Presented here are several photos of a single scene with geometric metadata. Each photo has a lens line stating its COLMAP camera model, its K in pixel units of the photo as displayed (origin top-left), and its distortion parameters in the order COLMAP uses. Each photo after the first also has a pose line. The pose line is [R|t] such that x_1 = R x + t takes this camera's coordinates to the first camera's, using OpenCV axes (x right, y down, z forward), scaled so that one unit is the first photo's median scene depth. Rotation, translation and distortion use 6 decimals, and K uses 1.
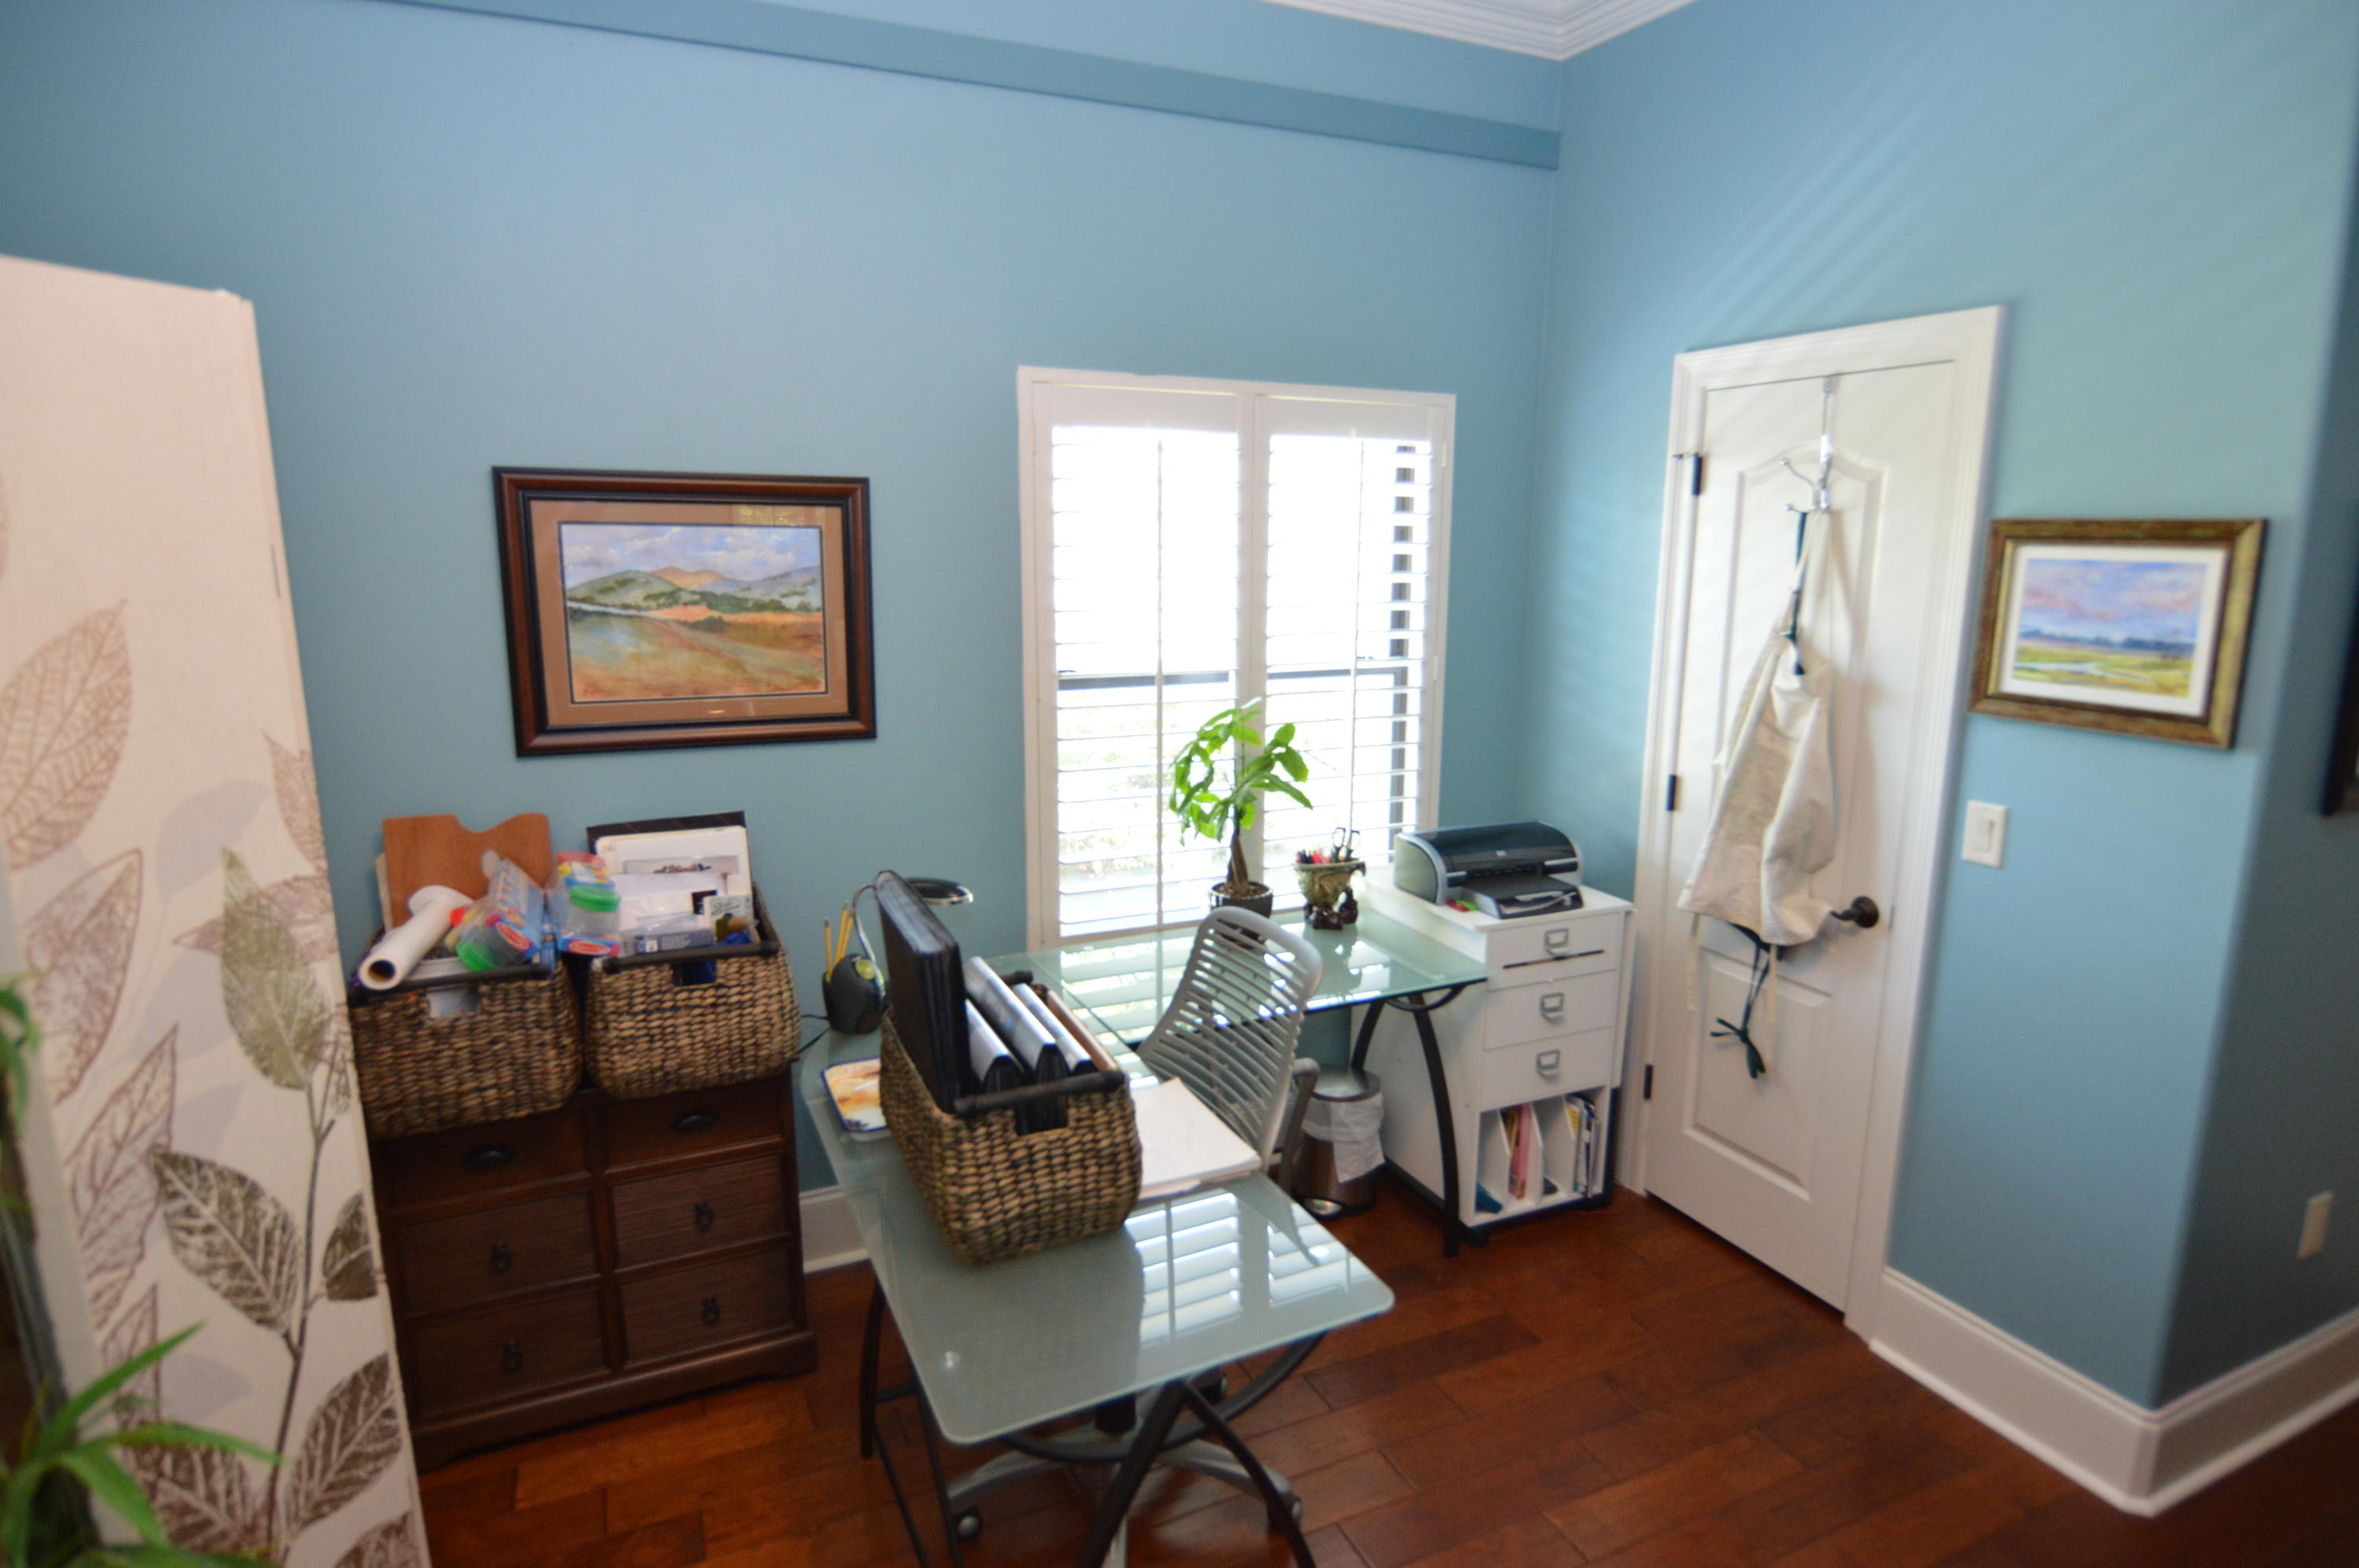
lens RADIAL K [[1266.6, 0, 1184.8], [0, 1266.6, 792.7], [0, 0, 1]] dist [-0.005390, -0.007077]
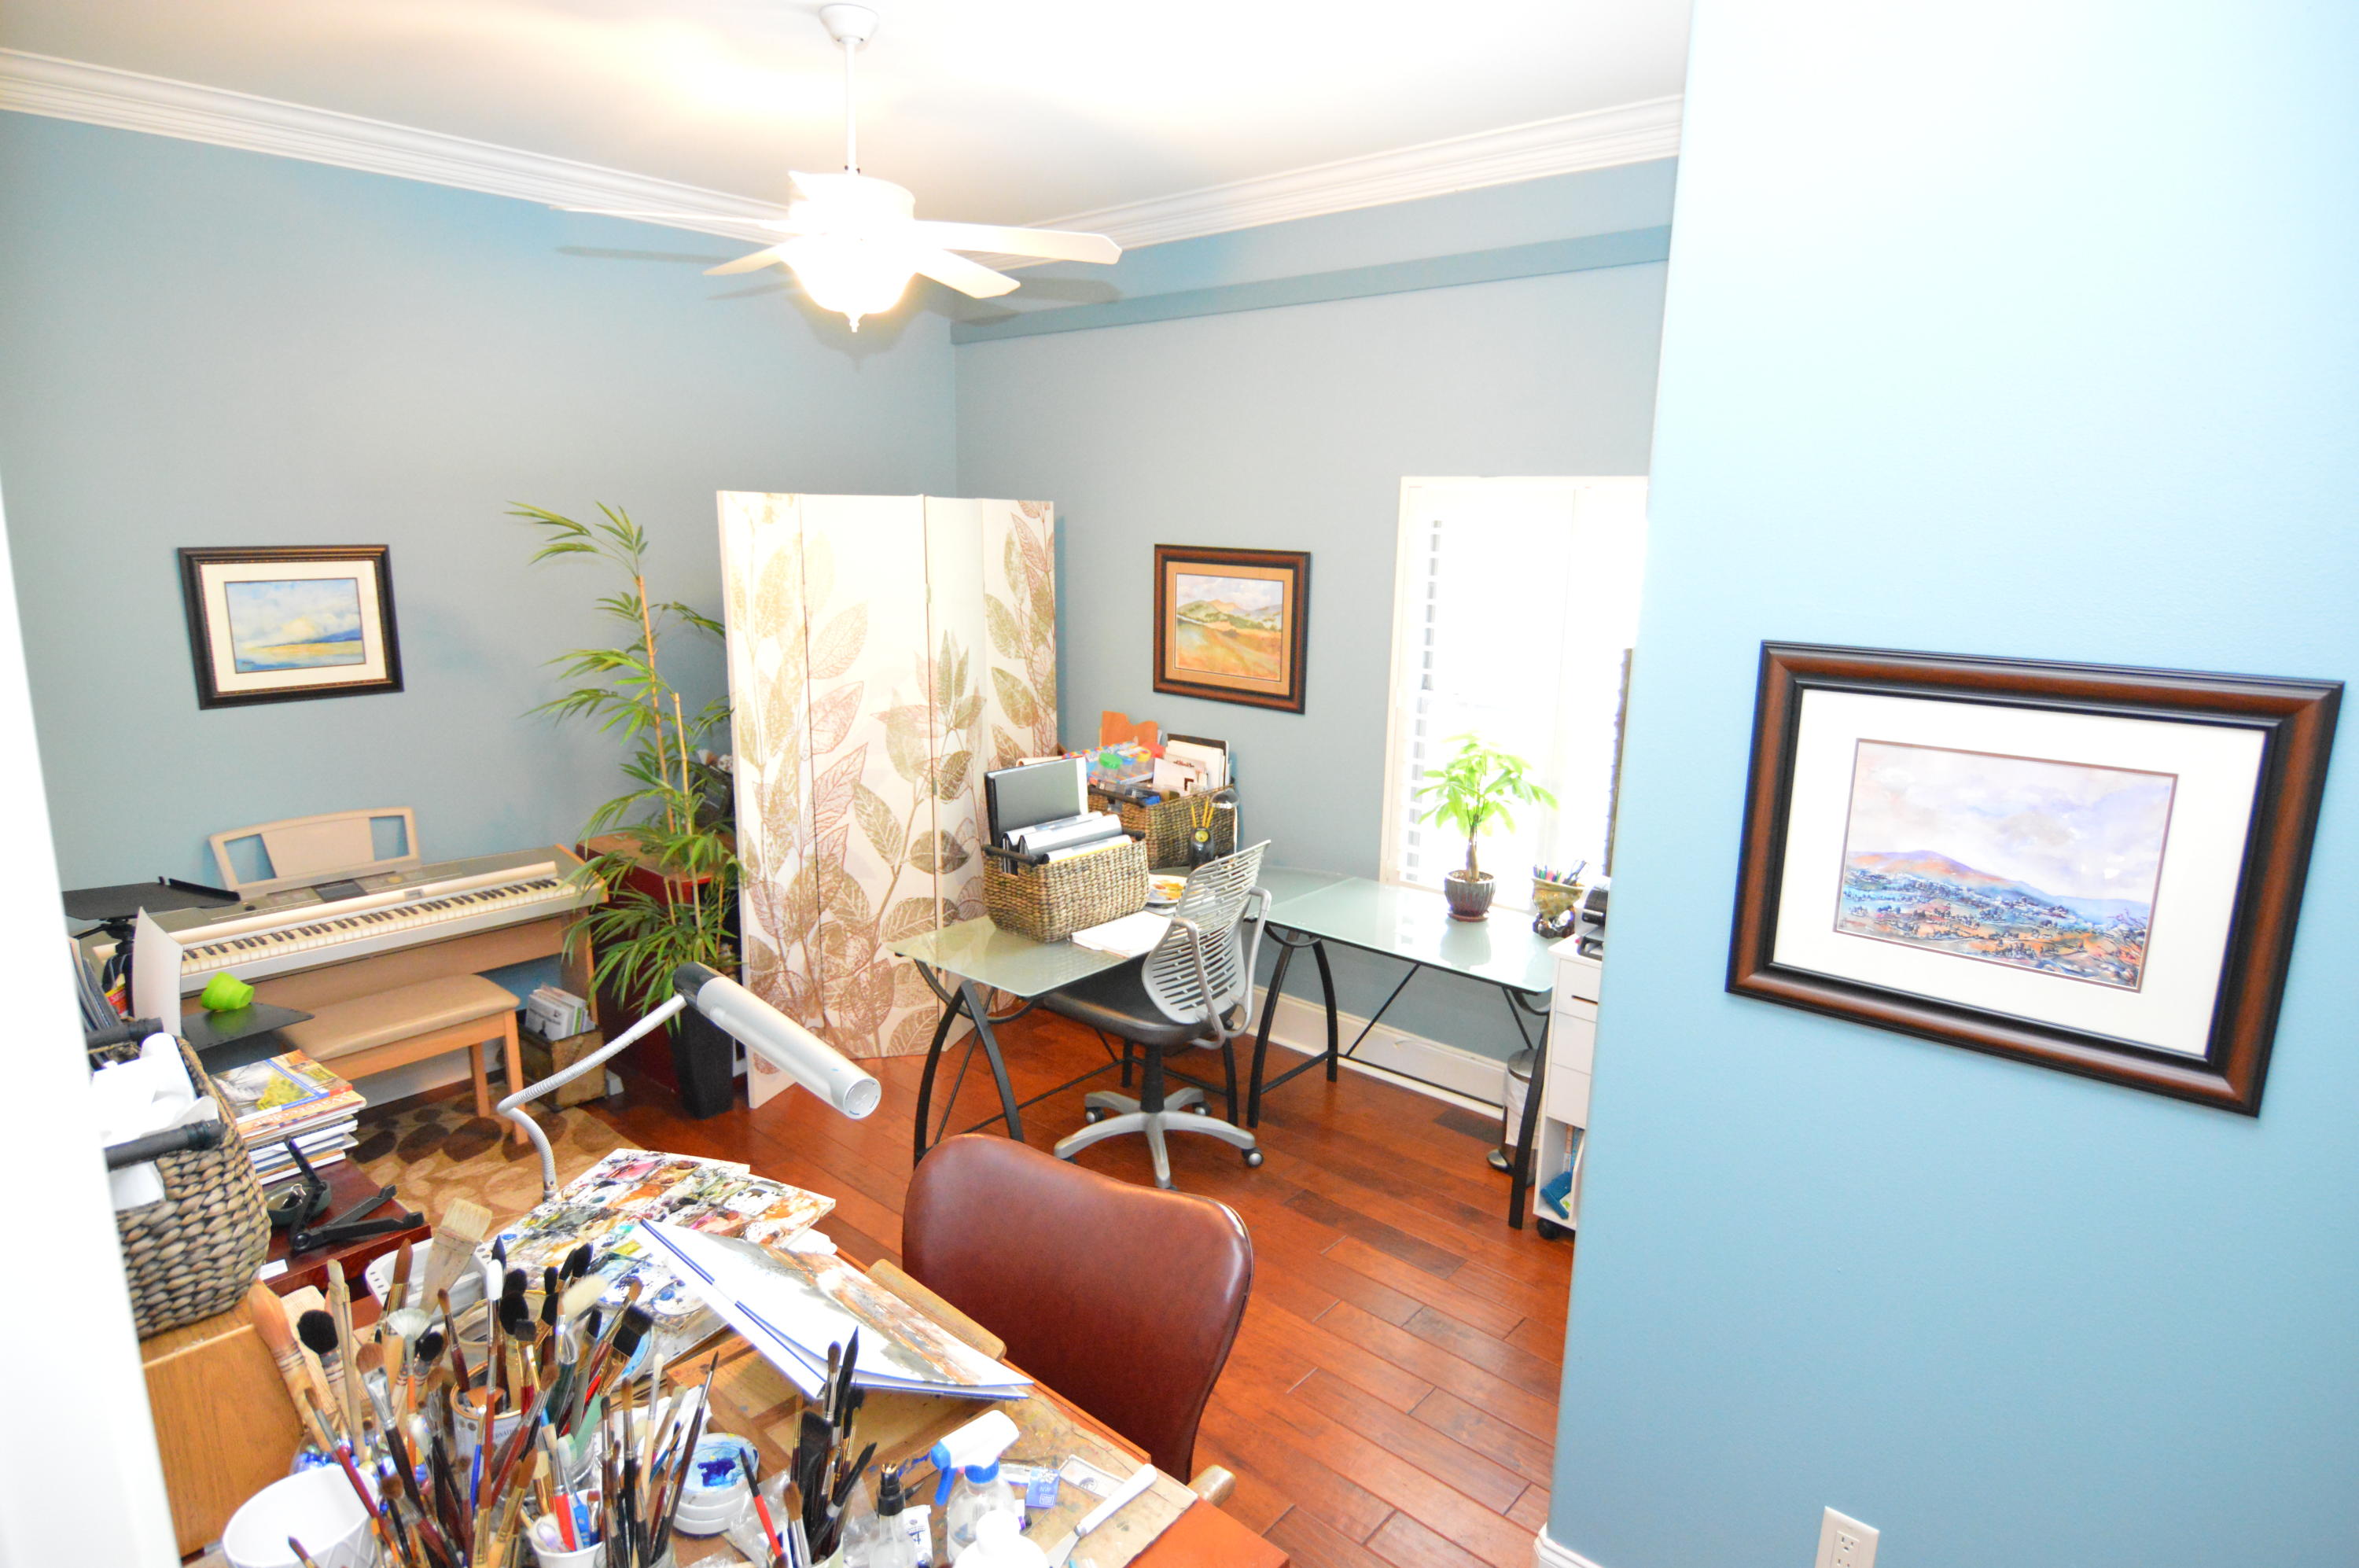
lens RADIAL K [[1266.6, 0, 1188.1], [0, 1266.6, 777.1], [0, 0, 1]] dist [-0.005390, -0.007077]
pose [[0.400395, 0.182406, -0.898004, 1.251043], [-0.201600, 0.973512, 0.107855, -0.119963], [0.893891, 0.137853, 0.426562, 0.230051]]
